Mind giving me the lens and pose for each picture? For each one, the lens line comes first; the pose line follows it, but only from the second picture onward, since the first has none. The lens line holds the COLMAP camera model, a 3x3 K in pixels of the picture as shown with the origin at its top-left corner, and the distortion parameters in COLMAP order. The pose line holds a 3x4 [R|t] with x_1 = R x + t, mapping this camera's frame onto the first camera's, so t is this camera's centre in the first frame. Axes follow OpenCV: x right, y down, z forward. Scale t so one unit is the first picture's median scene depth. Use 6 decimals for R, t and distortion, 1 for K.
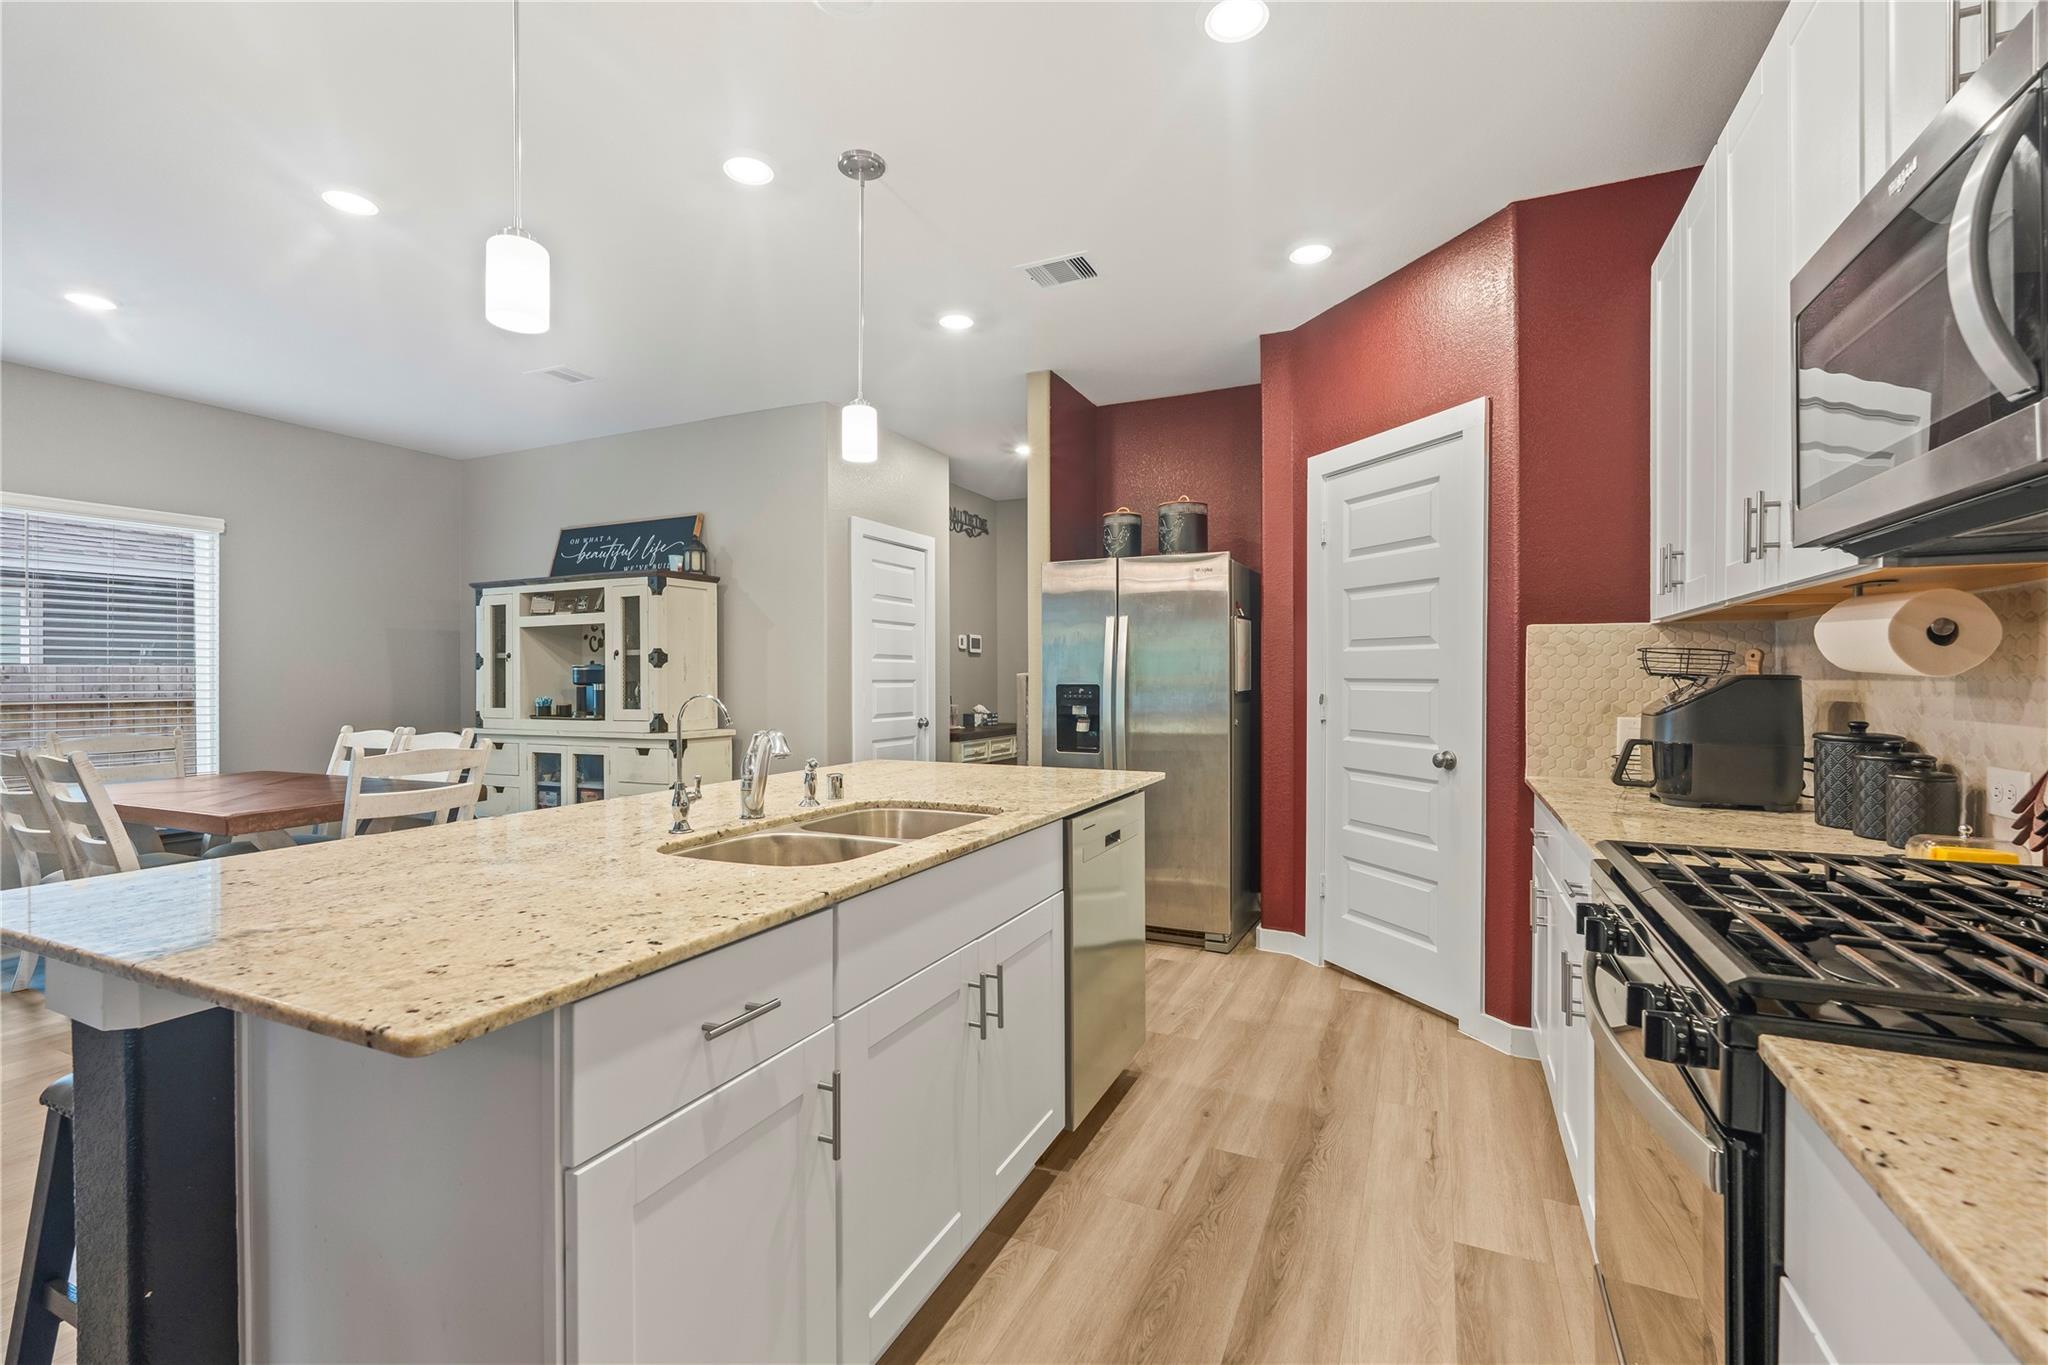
lens RADIAL K [[904.4, 0, 1015.5], [0, 904.4, 678.9], [0, 0, 1]] dist [-0.000814, -0.002179]
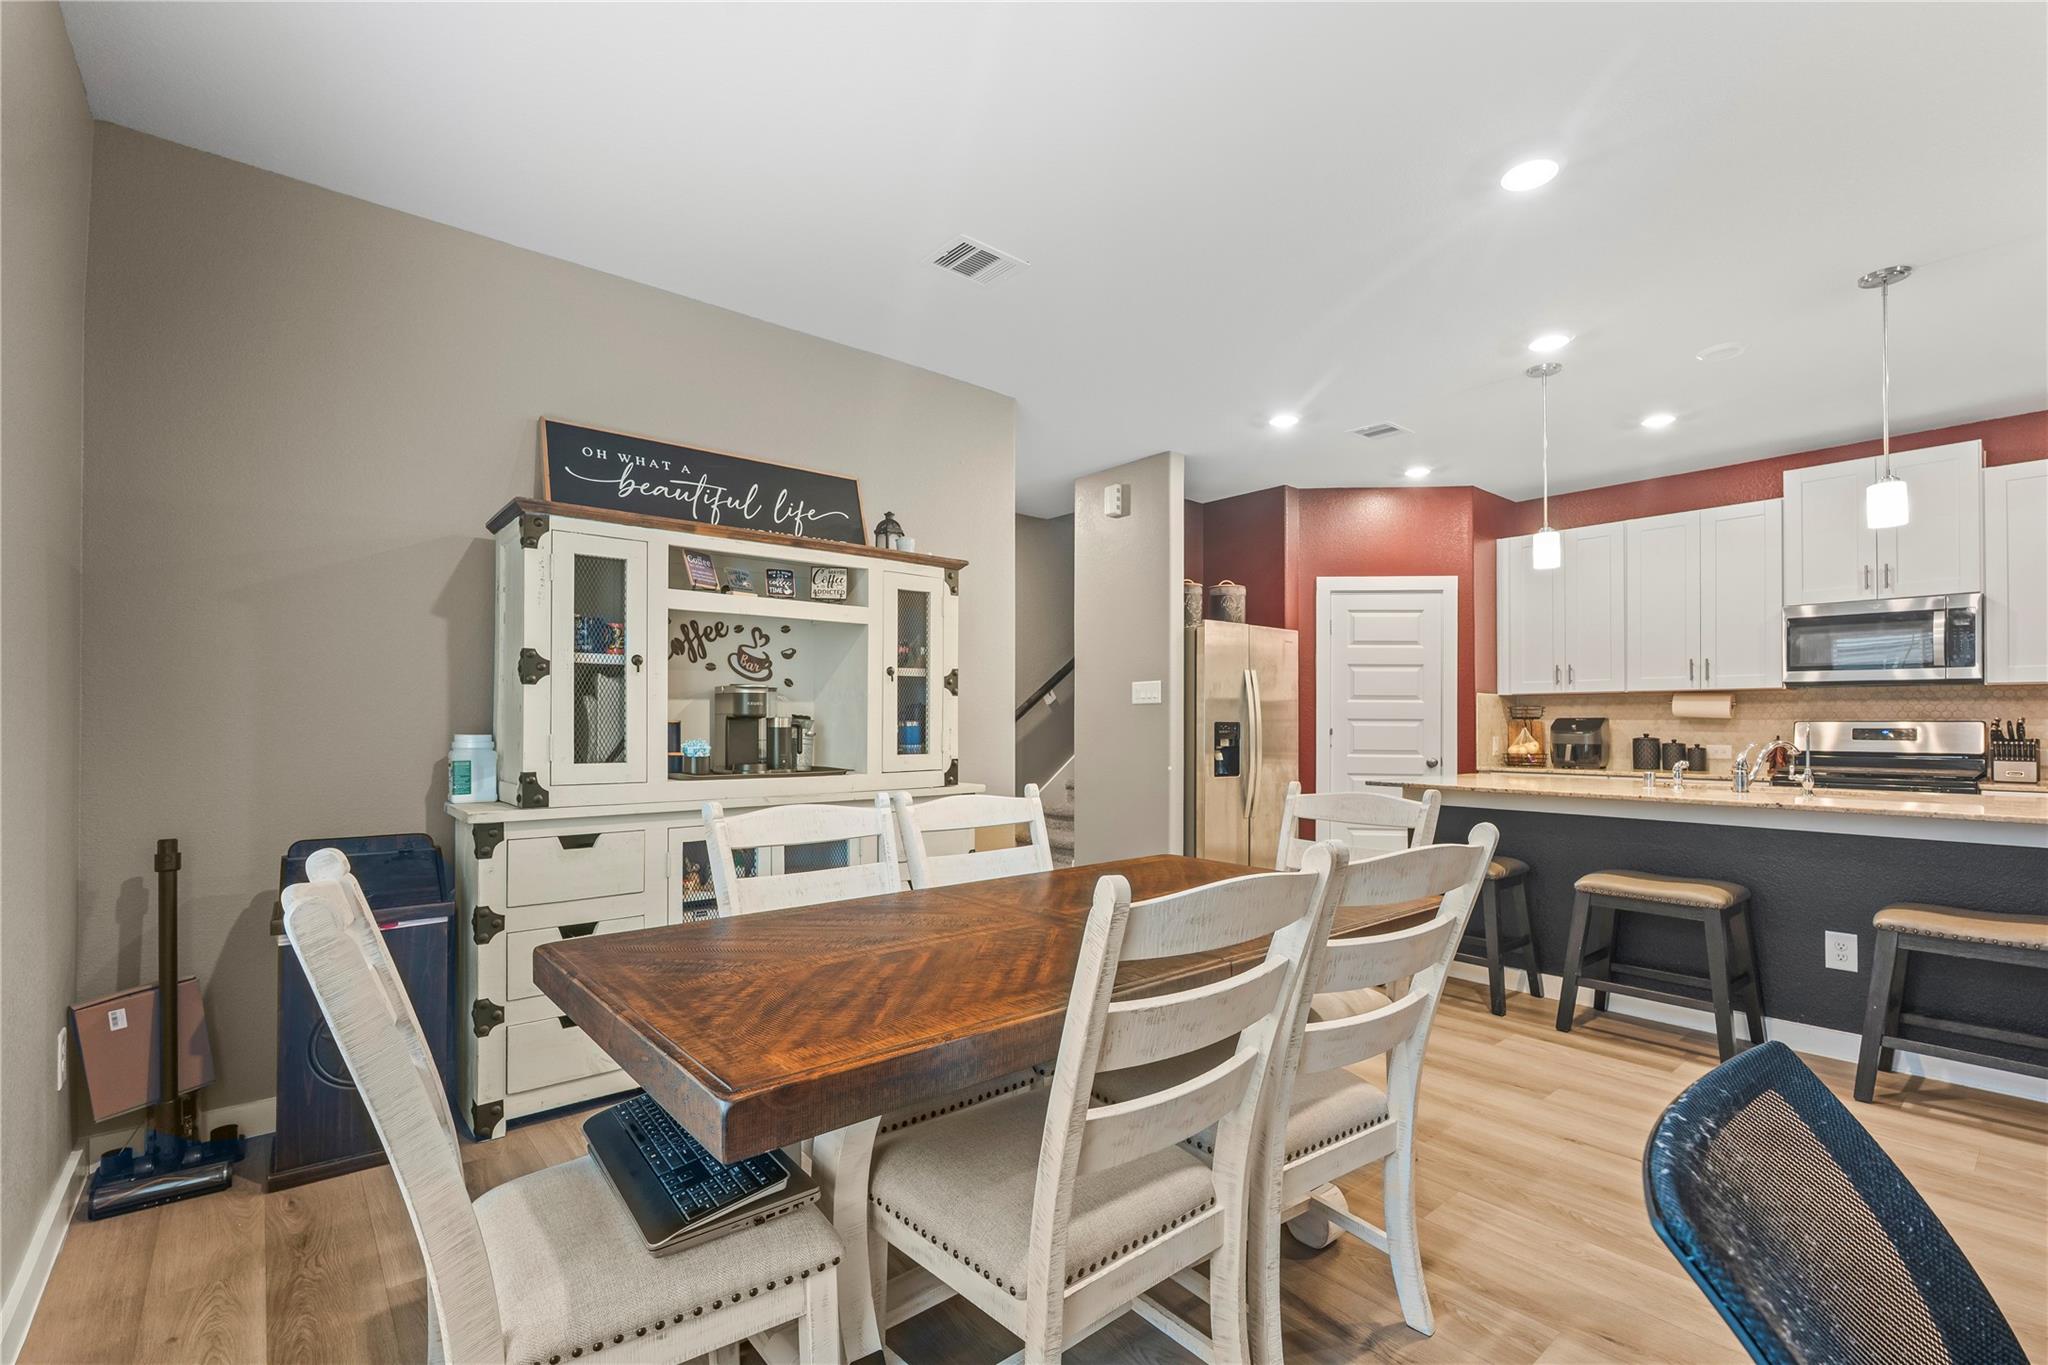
lens RADIAL K [[904.4, 0, 1024.7], [0, 904.4, 710.8], [0, 0, 1]] dist [-0.000814, -0.002179]
pose [[0.416542, 0.018508, 0.908928, -1.015114], [-0.001820, 0.999808, -0.019525, 0.013704], [-0.909115, 0.006479, 0.416495, 0.635905]]
